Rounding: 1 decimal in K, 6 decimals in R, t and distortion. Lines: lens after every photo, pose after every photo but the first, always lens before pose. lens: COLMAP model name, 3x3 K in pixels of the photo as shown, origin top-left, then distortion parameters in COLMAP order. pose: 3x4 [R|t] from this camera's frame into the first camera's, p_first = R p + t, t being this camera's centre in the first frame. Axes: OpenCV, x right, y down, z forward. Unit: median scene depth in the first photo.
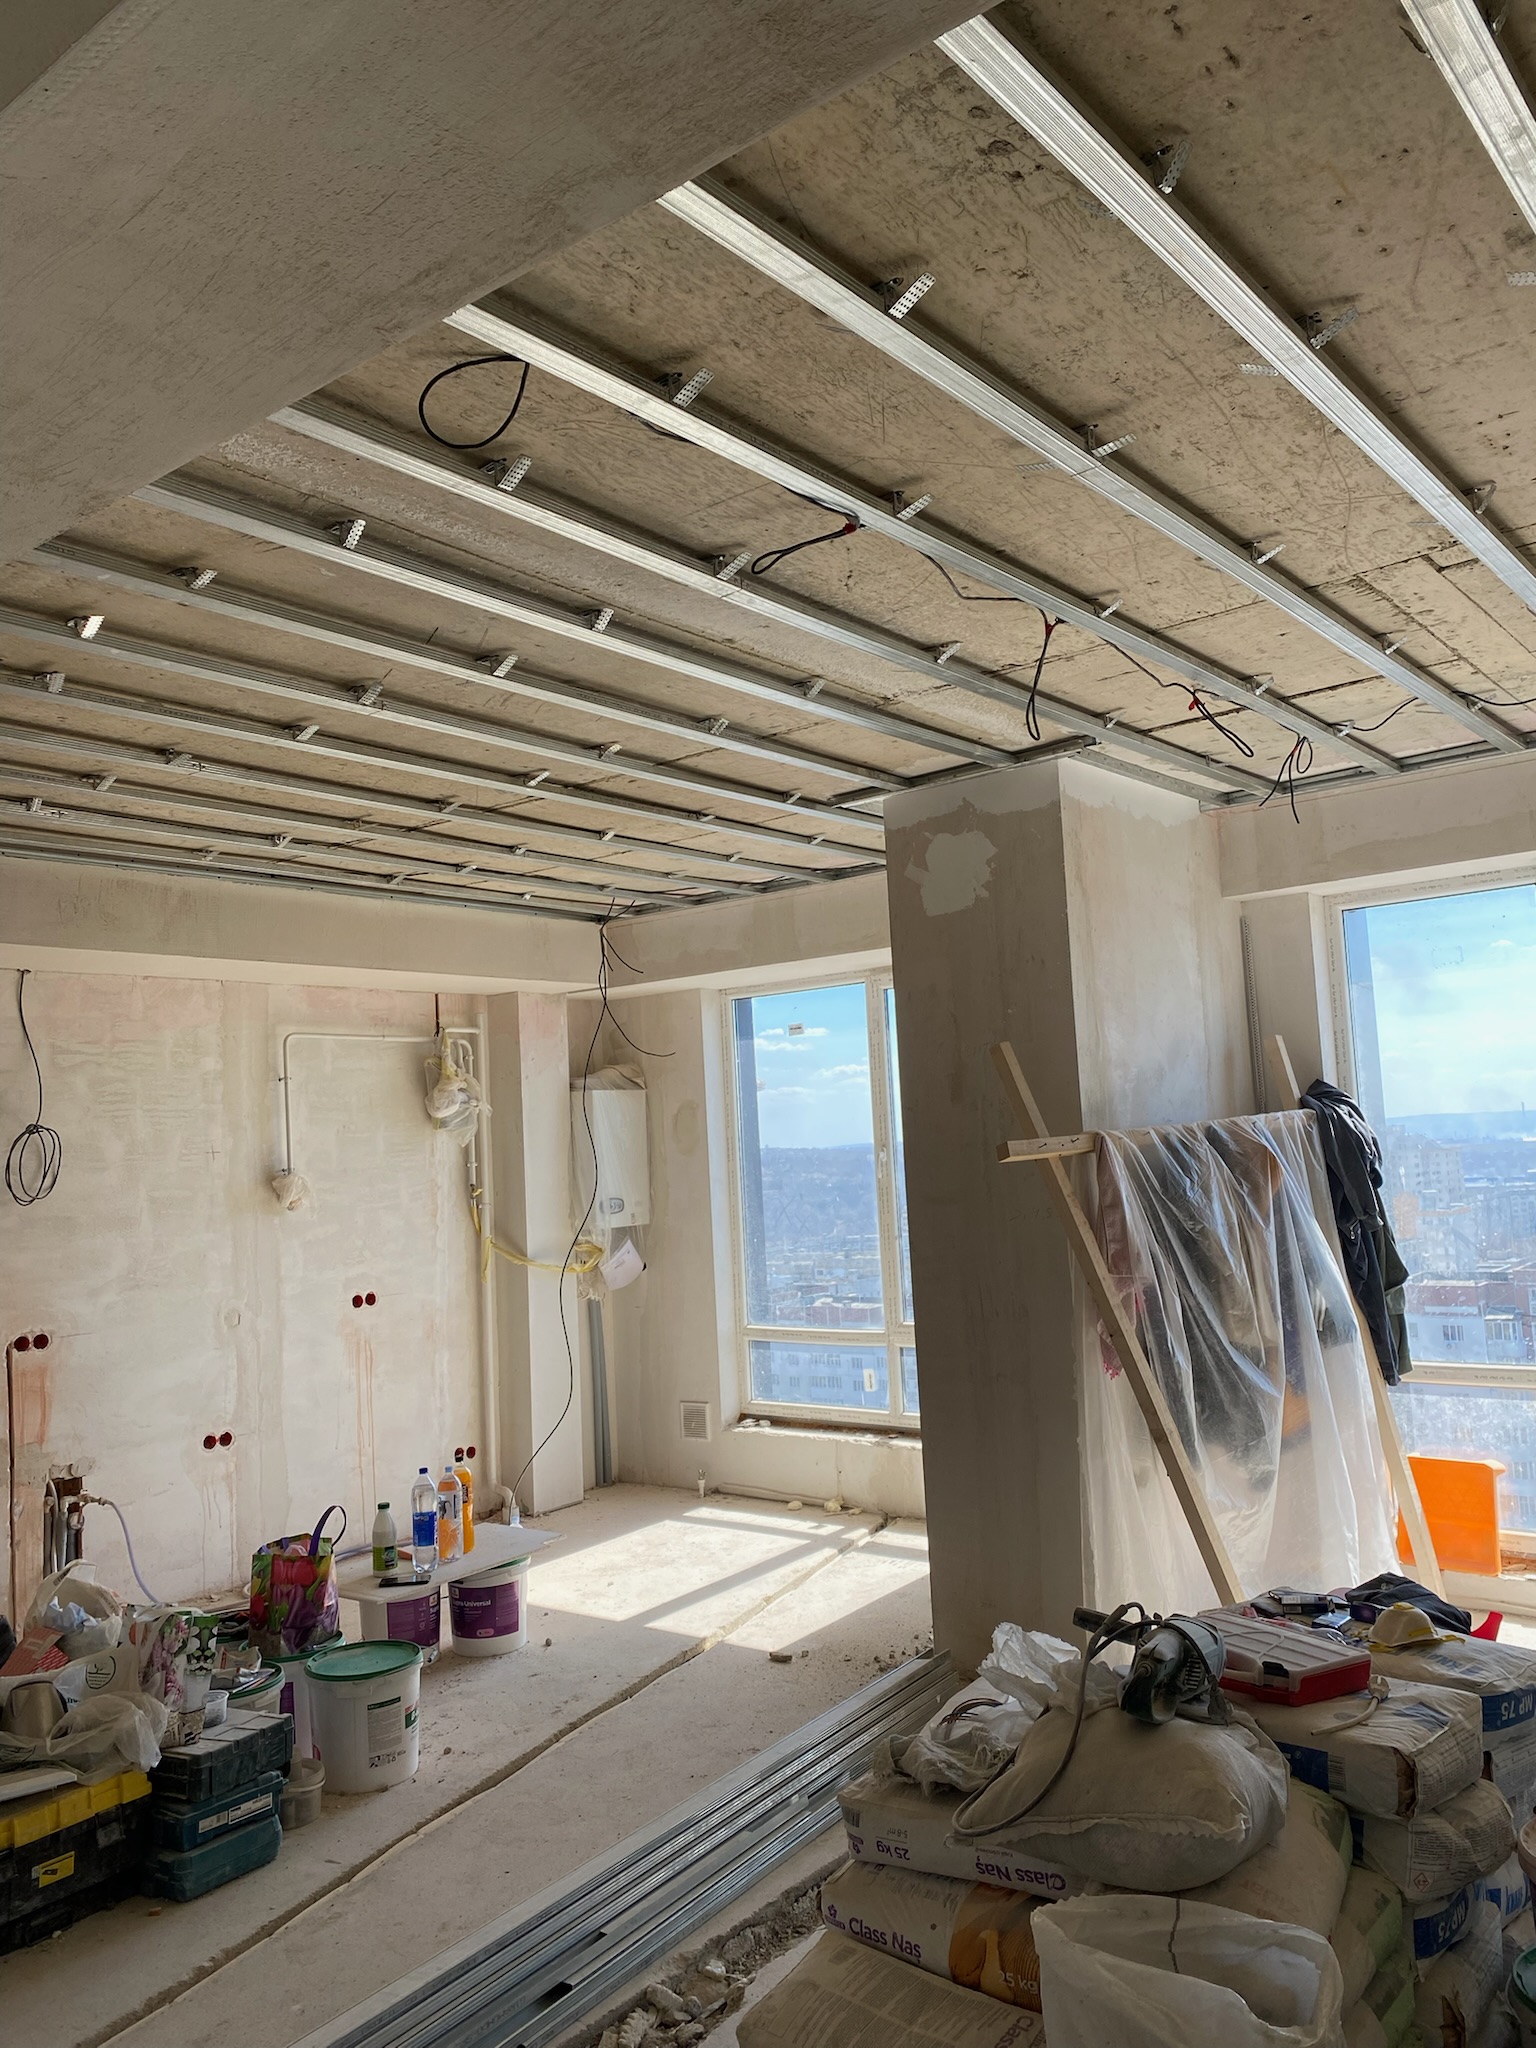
lens RADIAL K [[1516.9, 0, 762.3], [0, 1516.9, 1030.2], [0, 0, 1]] dist [0.024385, -0.014644]
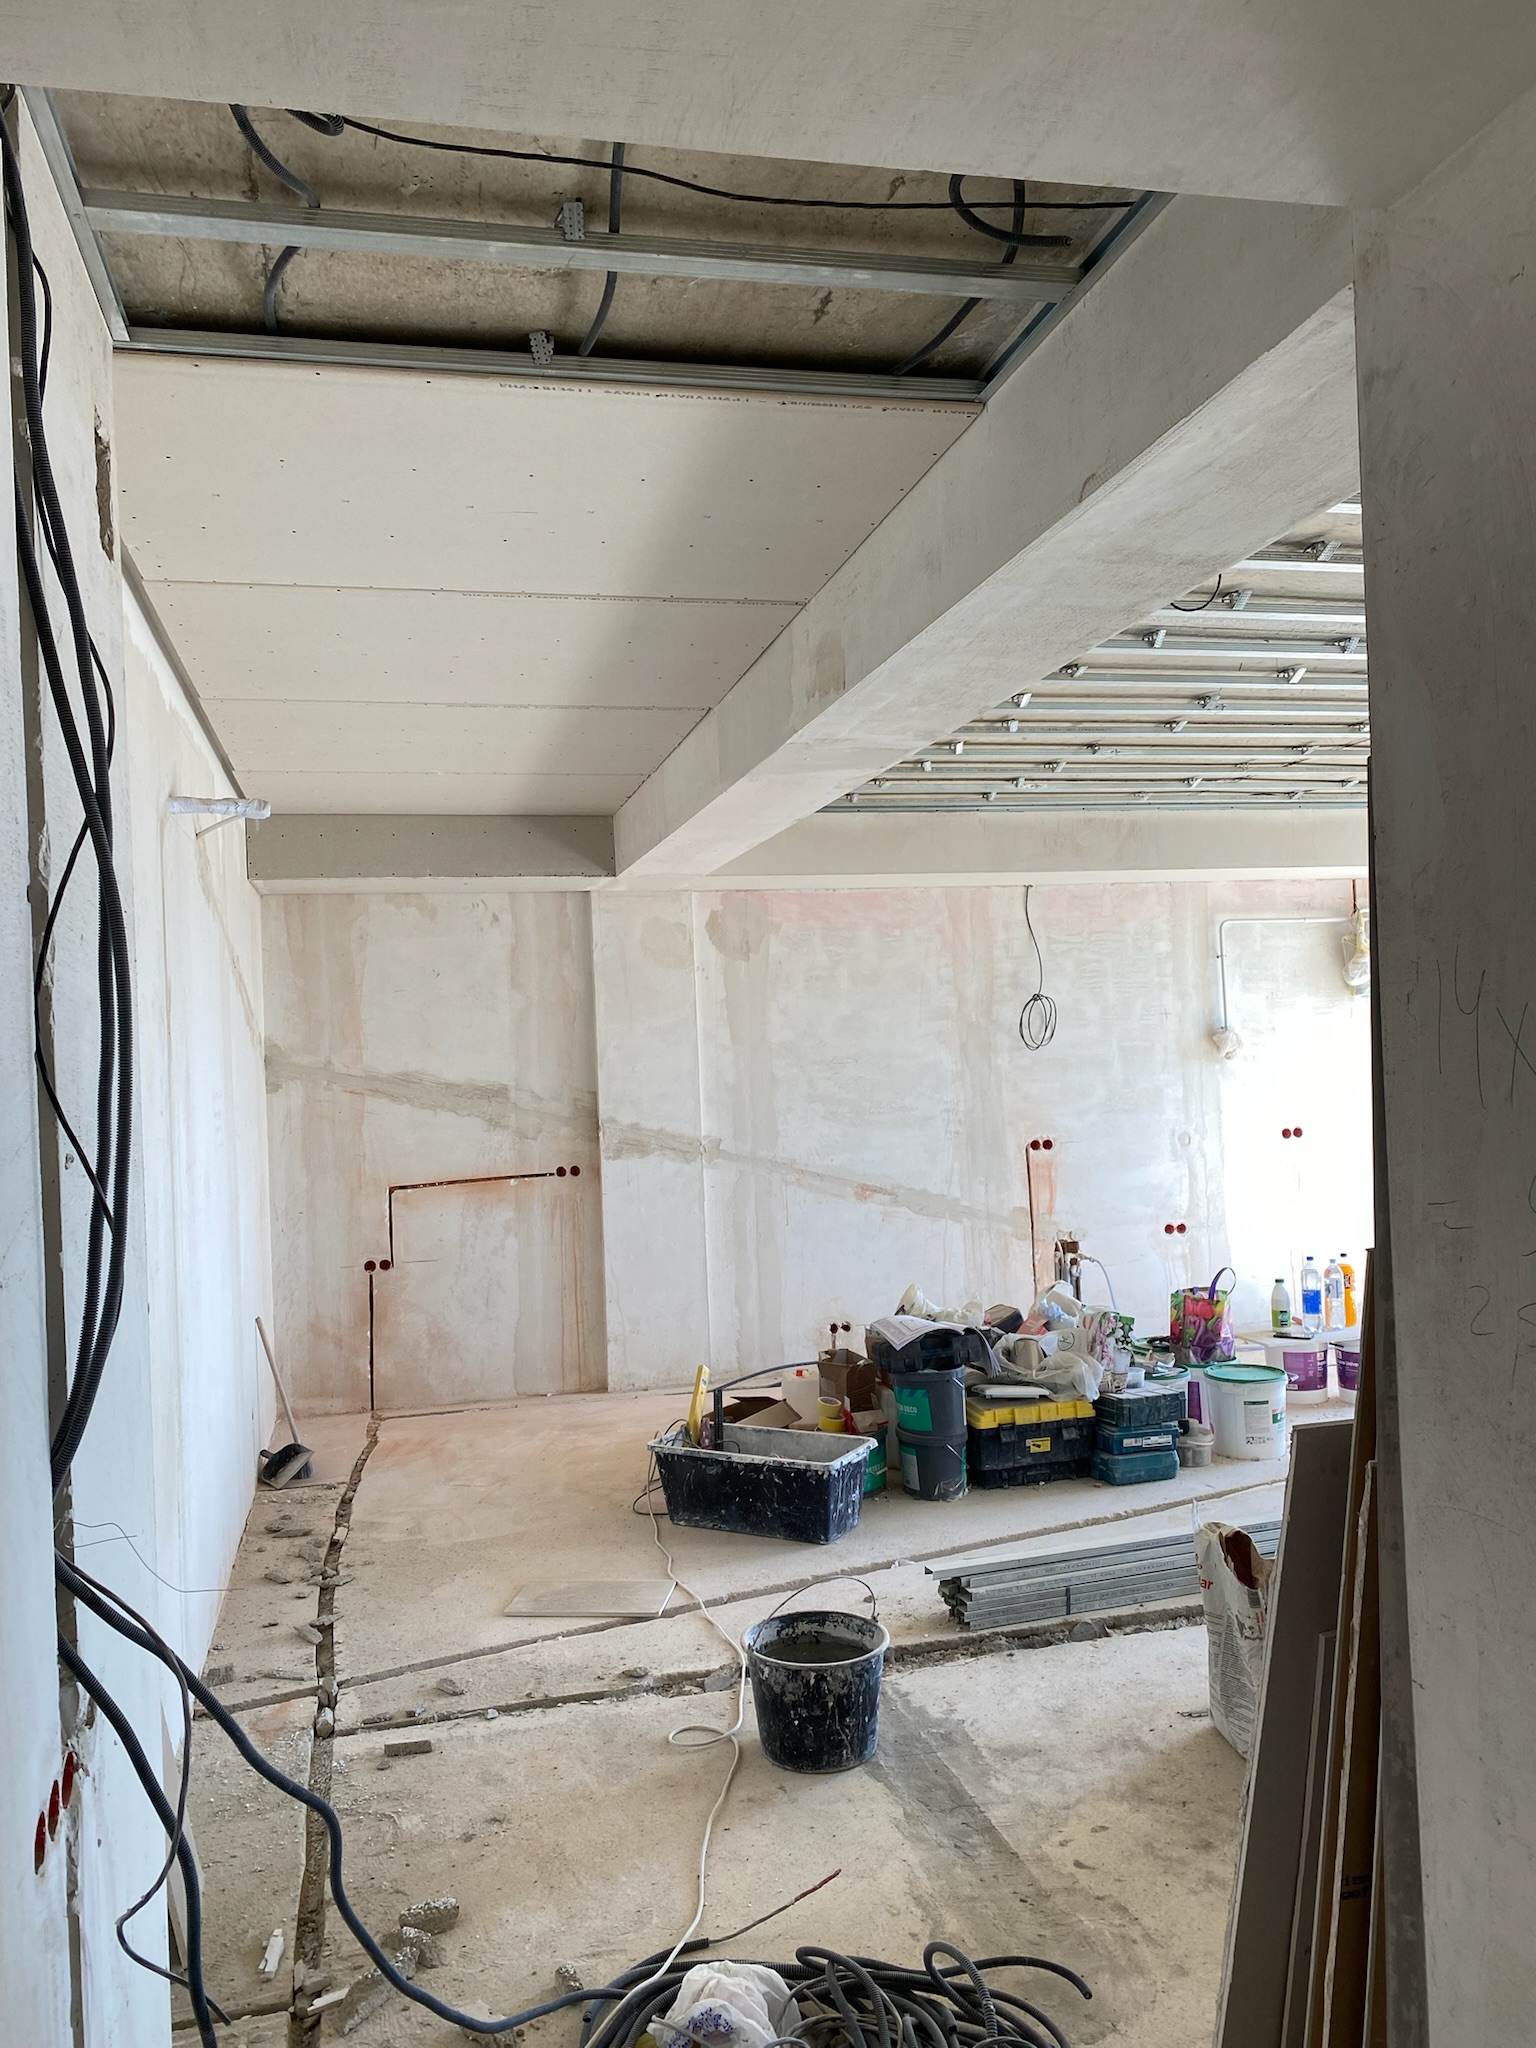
lens RADIAL K [[1516.9, 0, 750.1], [0, 1516.9, 1013.3], [0, 0, 1]] dist [0.024385, -0.014644]
pose [[0.780517, 0.006523, -0.625101, 0.217026], [0.047643, 0.996417, 0.069886, -0.035097], [0.623317, -0.084328, 0.777409, -0.298337]]
